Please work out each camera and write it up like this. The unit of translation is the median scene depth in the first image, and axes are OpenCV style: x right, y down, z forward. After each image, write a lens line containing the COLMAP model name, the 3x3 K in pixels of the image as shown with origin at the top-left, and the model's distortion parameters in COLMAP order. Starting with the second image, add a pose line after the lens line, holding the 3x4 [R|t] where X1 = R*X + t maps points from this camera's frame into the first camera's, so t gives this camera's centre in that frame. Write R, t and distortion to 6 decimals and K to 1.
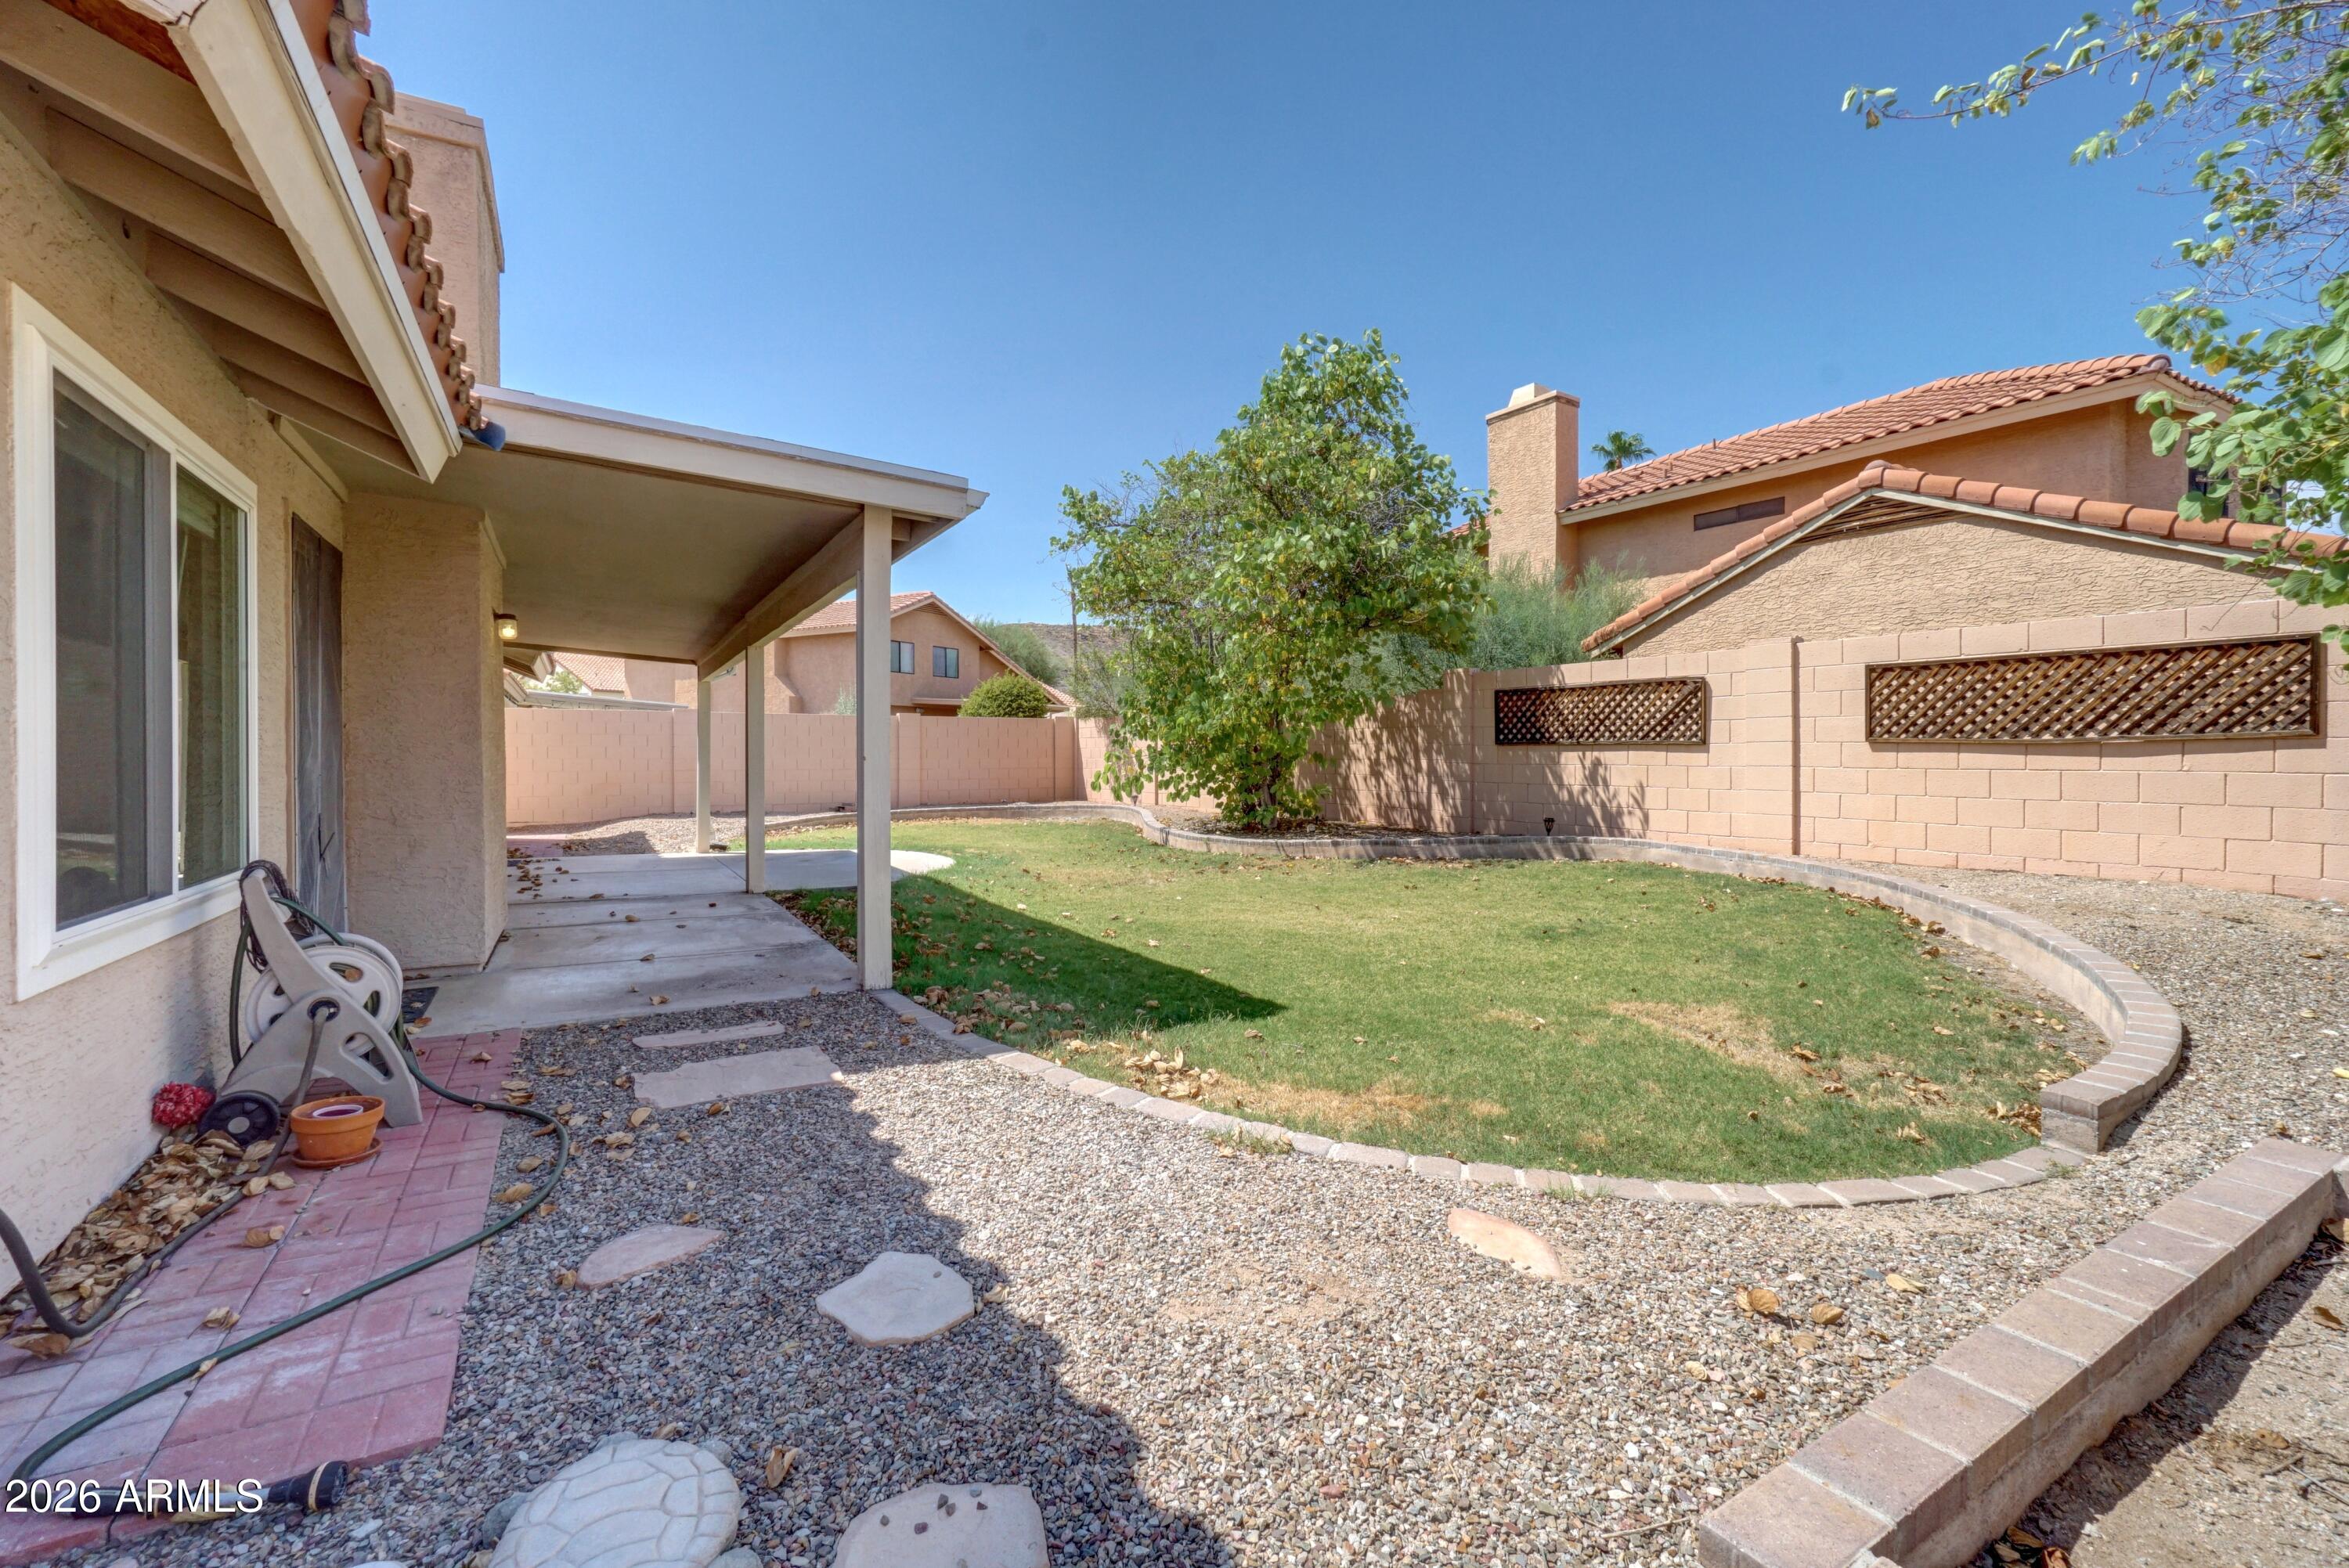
lens RADIAL K [[1040.4, 0, 1171.2], [0, 1040.4, 771.1], [0, 0, 1]] dist [0.000760, 0.000253]
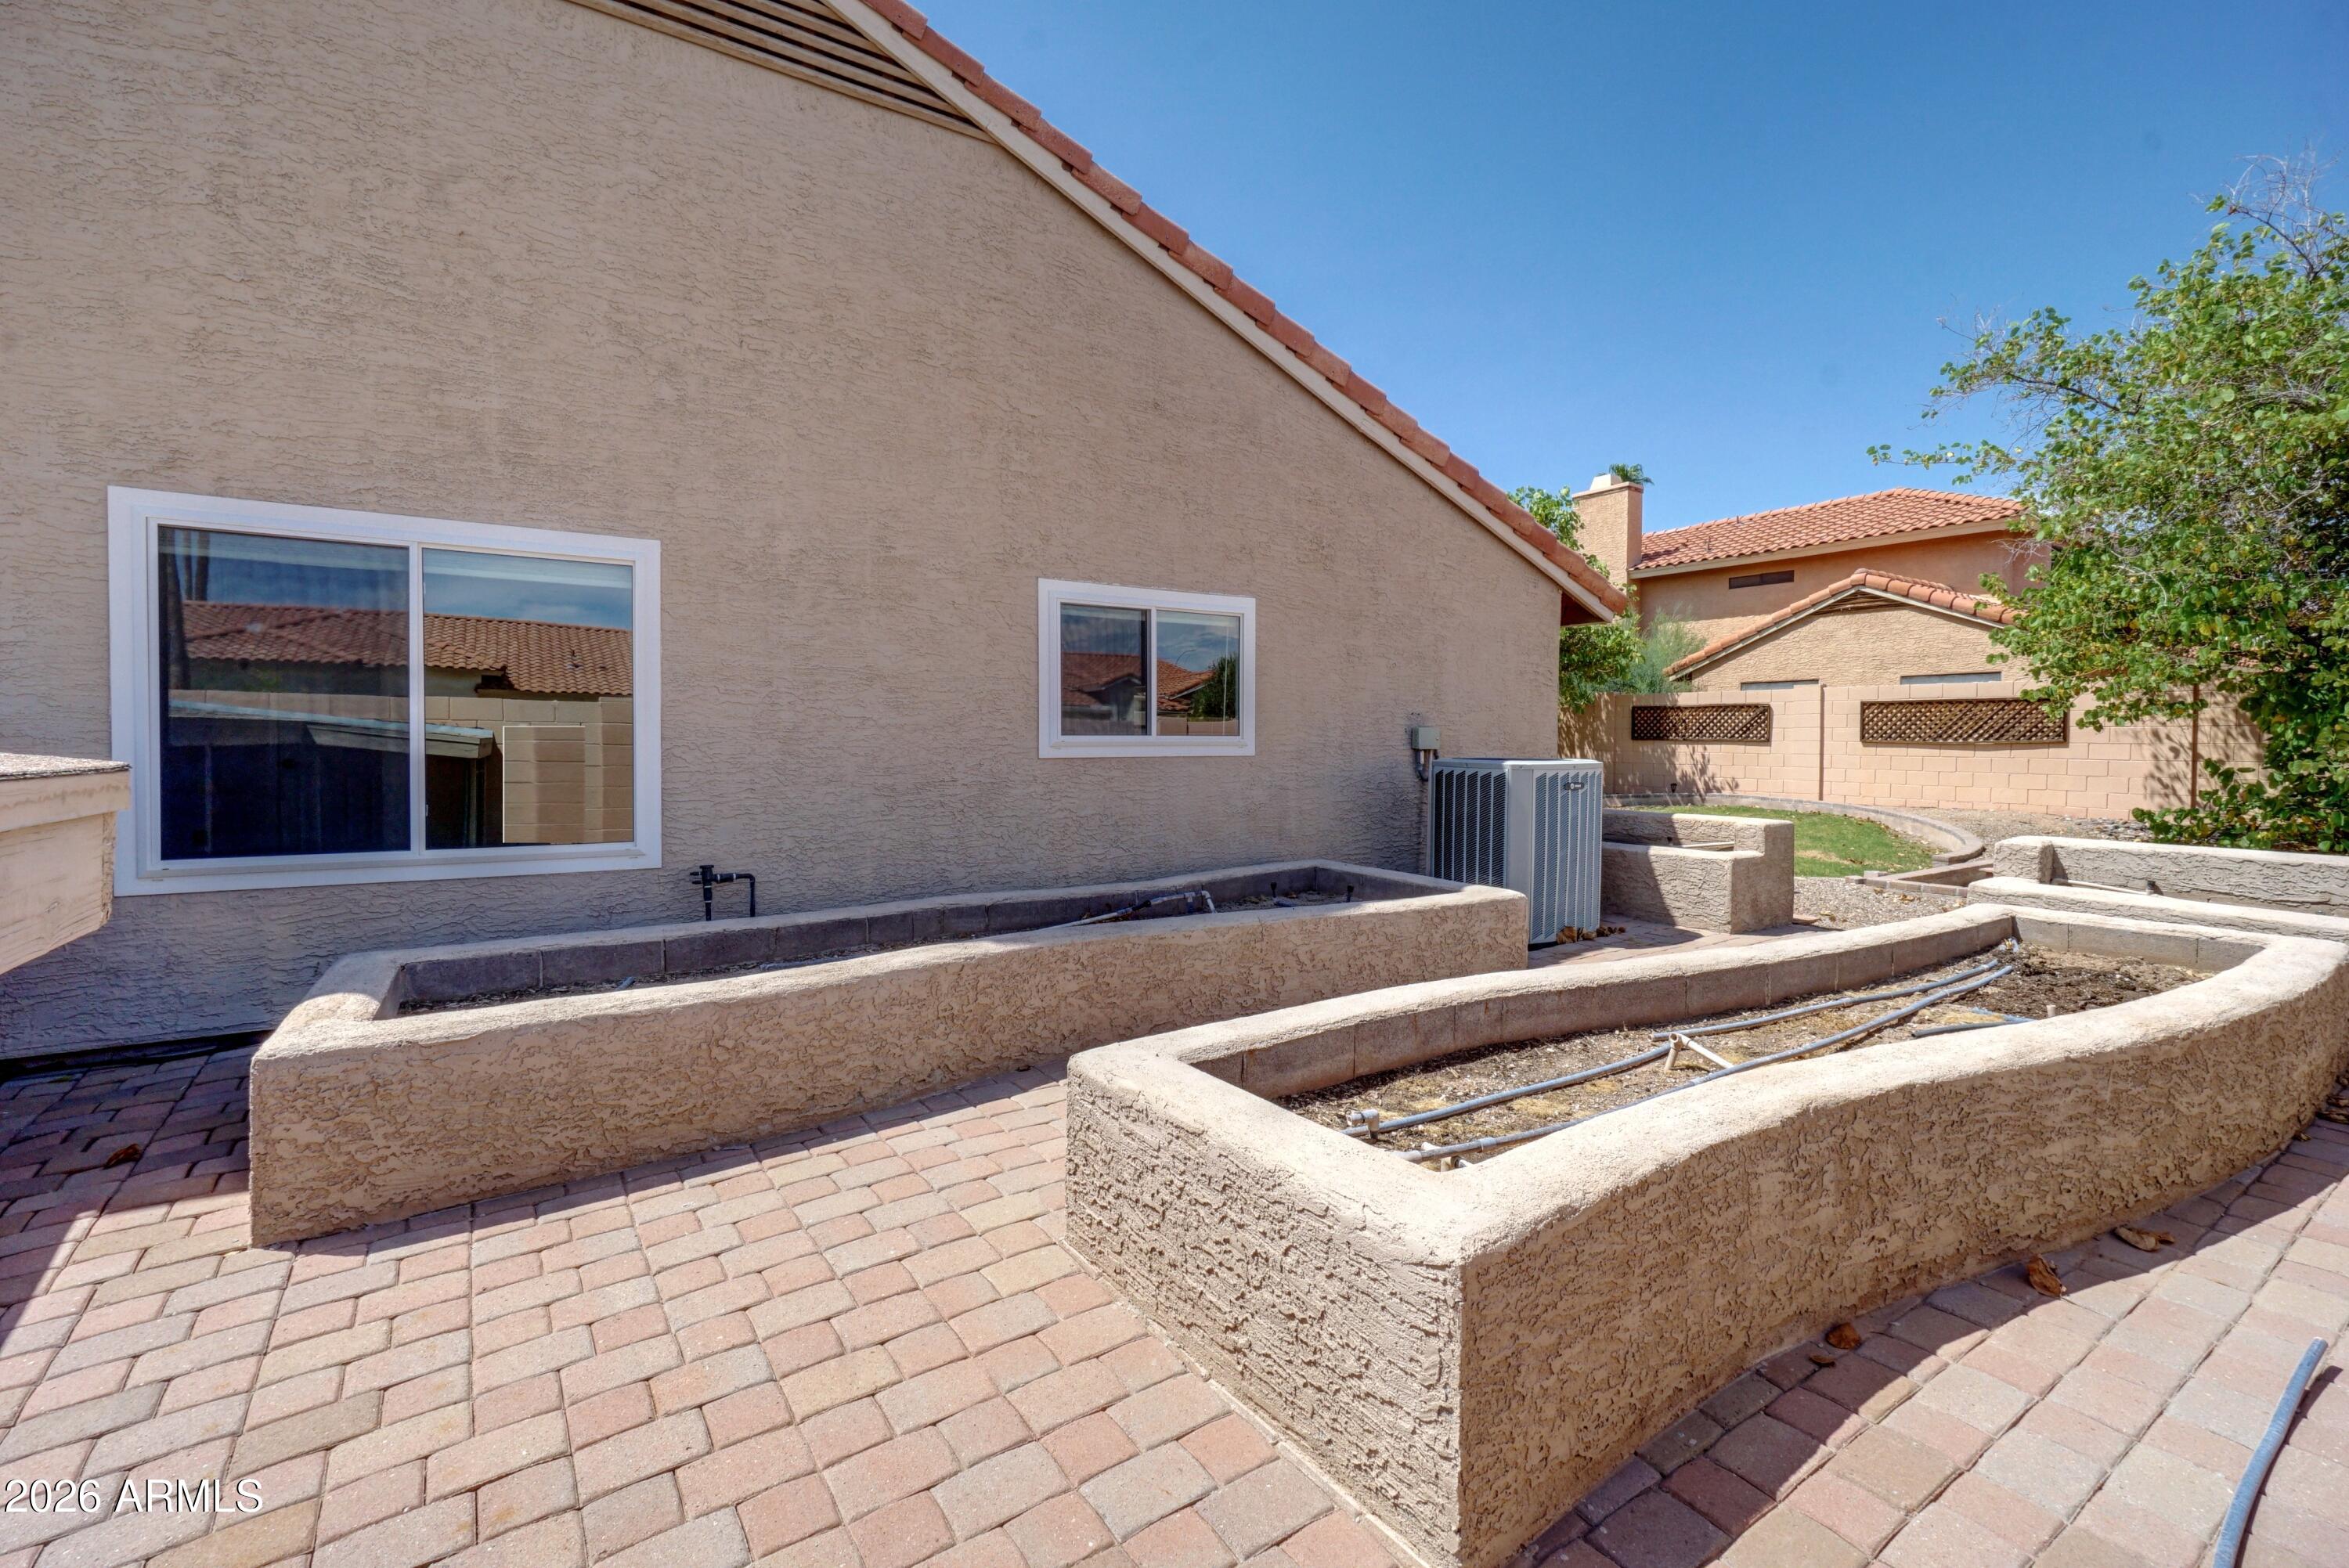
lens RADIAL K [[1040.4, 0, 1173.5], [0, 1040.4, 774.8], [0, 0, 1]] dist [0.000760, 0.000253]
pose [[0.999309, 0.007011, 0.036508, -0.543181], [-0.007694, 0.999797, 0.018607, 0.005519], [-0.036370, -0.018875, 0.999160, -0.709430]]
